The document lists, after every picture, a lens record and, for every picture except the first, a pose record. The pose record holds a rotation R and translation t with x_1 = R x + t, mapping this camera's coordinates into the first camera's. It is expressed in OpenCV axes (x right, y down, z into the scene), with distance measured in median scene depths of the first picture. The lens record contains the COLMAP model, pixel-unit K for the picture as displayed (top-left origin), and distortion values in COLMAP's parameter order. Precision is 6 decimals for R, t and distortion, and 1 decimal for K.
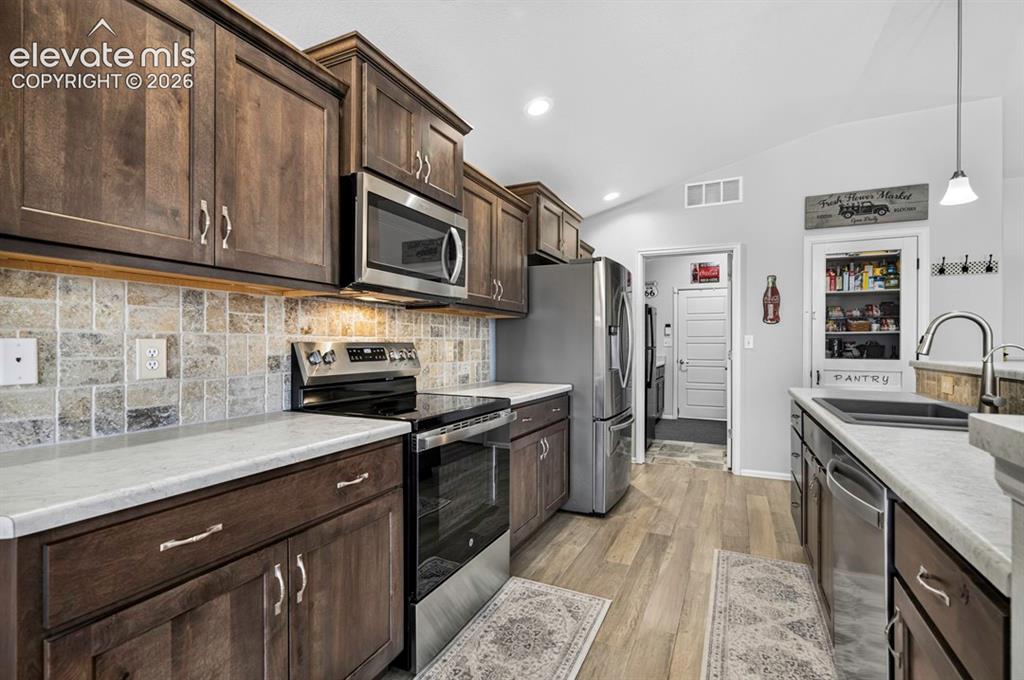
lens RADIAL K [[460.1, 0, 527.1], [0, 460.1, 341.6], [0, 0, 1]] dist [-0.002892, -0.000049]
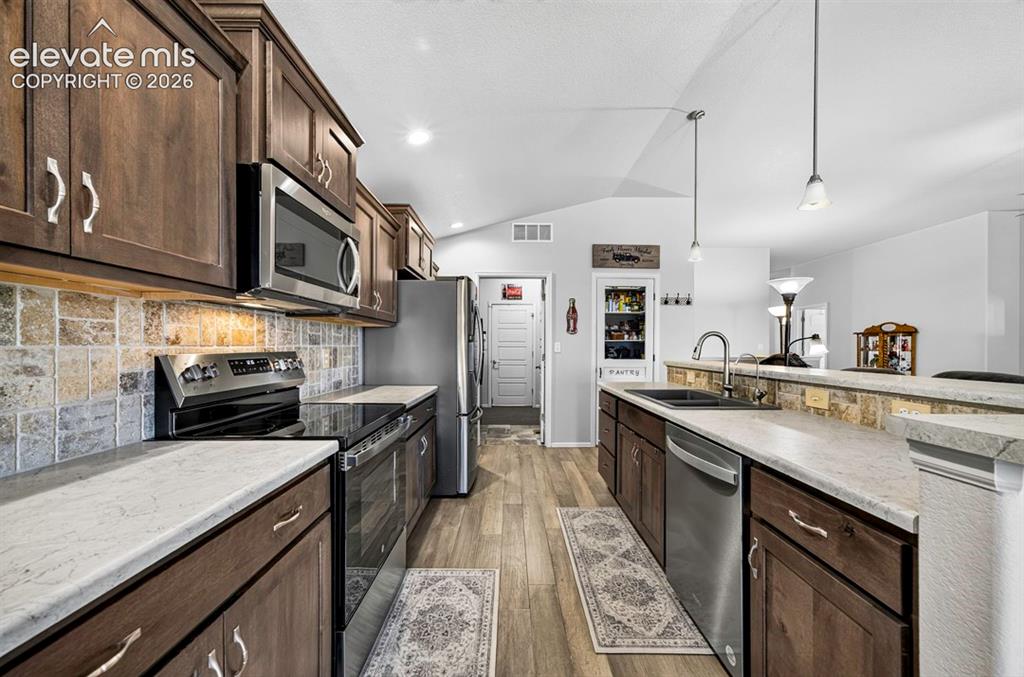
lens RADIAL K [[371.7, 0, 514.3], [0, 371.7, 346.0], [0, 0, 1]] dist [-0.000881, 0.000544]
pose [[0.906043, 0.001135, 0.423184, -0.202559], [-0.004663, 0.999962, 0.007301, -0.021636], [-0.423160, -0.008589, 0.906014, 0.128369]]
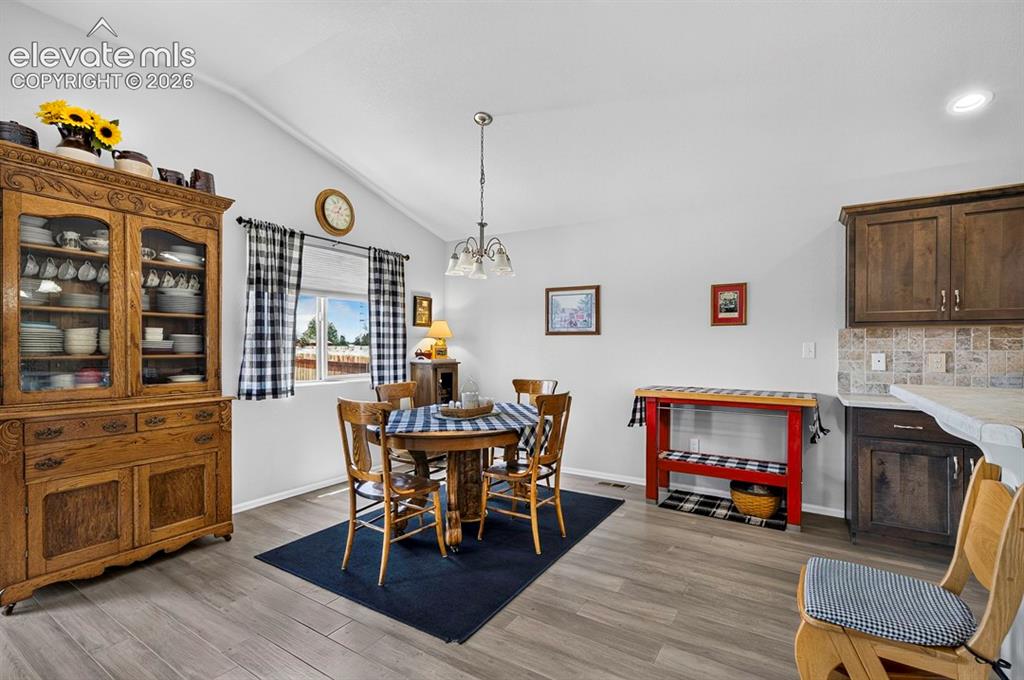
lens RADIAL K [[444.3, 0, 497.9], [0, 444.3, 350.3], [0, 0, 1]] dist [0.000903, 0.000136]
pose [[-0.164266, 0.003957, -0.986408, 1.124020], [0.000587, 0.999992, 0.003914, -0.022401], [0.986416, 0.000063, -0.164267, -0.481439]]
